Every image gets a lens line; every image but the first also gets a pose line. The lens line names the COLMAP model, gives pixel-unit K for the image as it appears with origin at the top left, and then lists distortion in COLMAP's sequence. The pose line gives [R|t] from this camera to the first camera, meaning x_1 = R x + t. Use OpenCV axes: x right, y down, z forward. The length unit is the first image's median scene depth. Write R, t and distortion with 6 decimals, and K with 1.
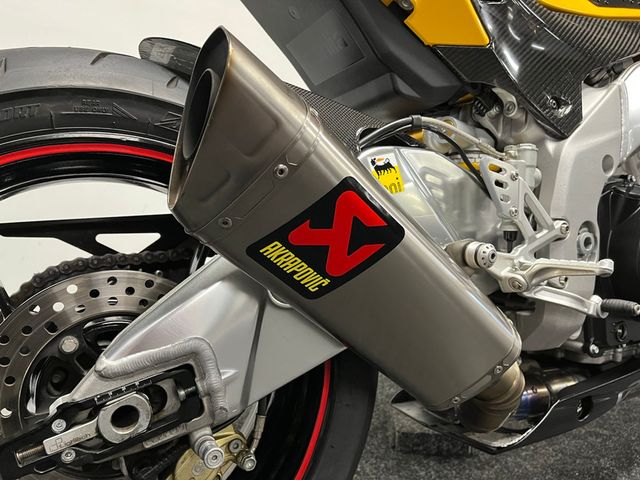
lens RADIAL K [[494.0, 0, 319.4], [0, 494.0, 243.0], [0, 0, 1]] dist [0.036579, -0.041647]
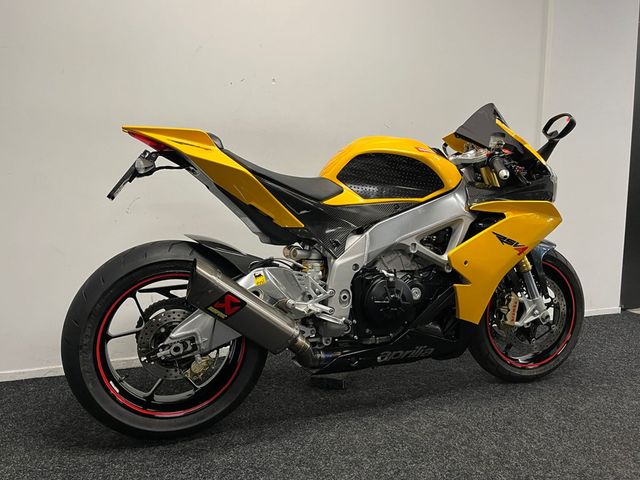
lens RADIAL K [[509.4, 0, 319.4], [0, 509.4, 244.8], [0, 0, 1]] dist [0.048019, -0.025021]
pose [[0.989860, 0.007687, -0.141841, 1.178177], [-0.003879, 0.999625, 0.027105, -0.534163], [0.141996, -0.026280, 0.989518, -2.570790]]
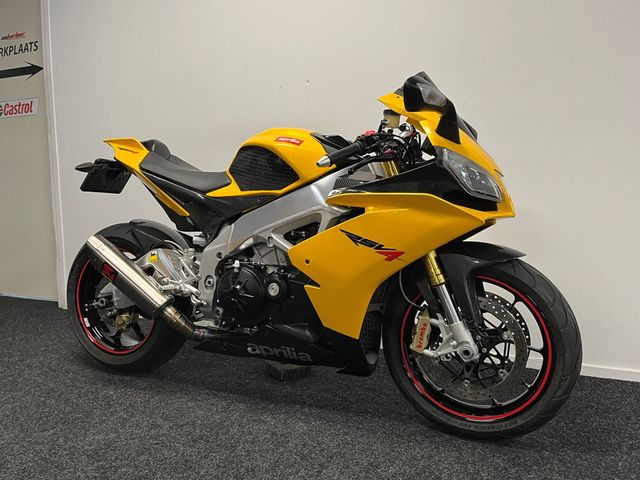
lens RADIAL K [[509.4, 0, 315.8], [0, 509.4, 243.6], [0, 0, 1]] dist [0.048019, -0.025021]
pose [[0.597711, 0.067399, -0.798874, 4.853307], [-0.054616, 0.997568, 0.043299, -0.578346], [0.799849, 0.017751, 0.599938, -0.417556]]
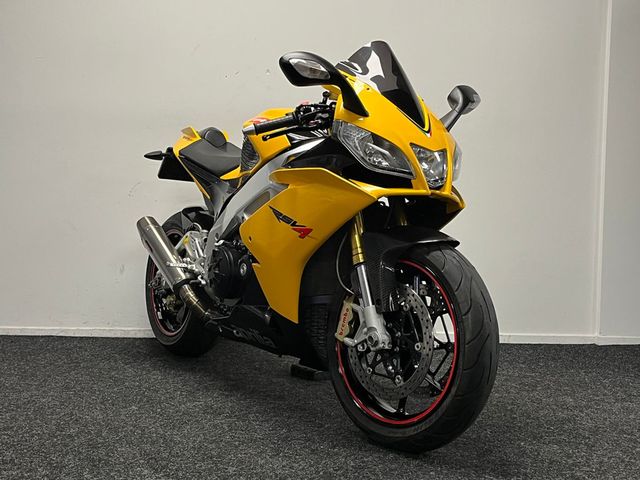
lens RADIAL K [[747.3, 0, 320.7], [0, 747.3, 238.7], [0, 0, 1]] dist [0.103243, 0.000000]
pose [[0.111577, 0.032853, -0.993213, 7.459624], [-0.090754, 0.995614, 0.022737, -0.453041], [0.989603, 0.087602, 0.114069, 1.699932]]
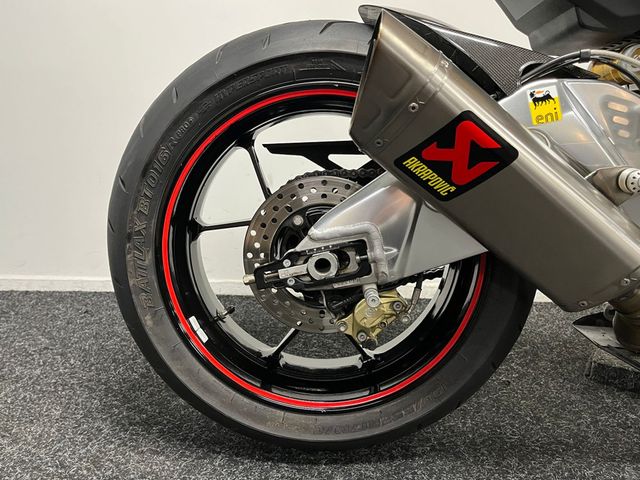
lens RADIAL K [[509.4, 0, 319.4], [0, 509.4, 245.3], [0, 0, 1]] dist [0.048019, -0.025021]
pose [[0.868828, 0.113098, -0.482024, 0.362664], [-0.047845, 0.988183, 0.145621, 0.041064], [0.492797, -0.103457, 0.863972, -0.397337]]
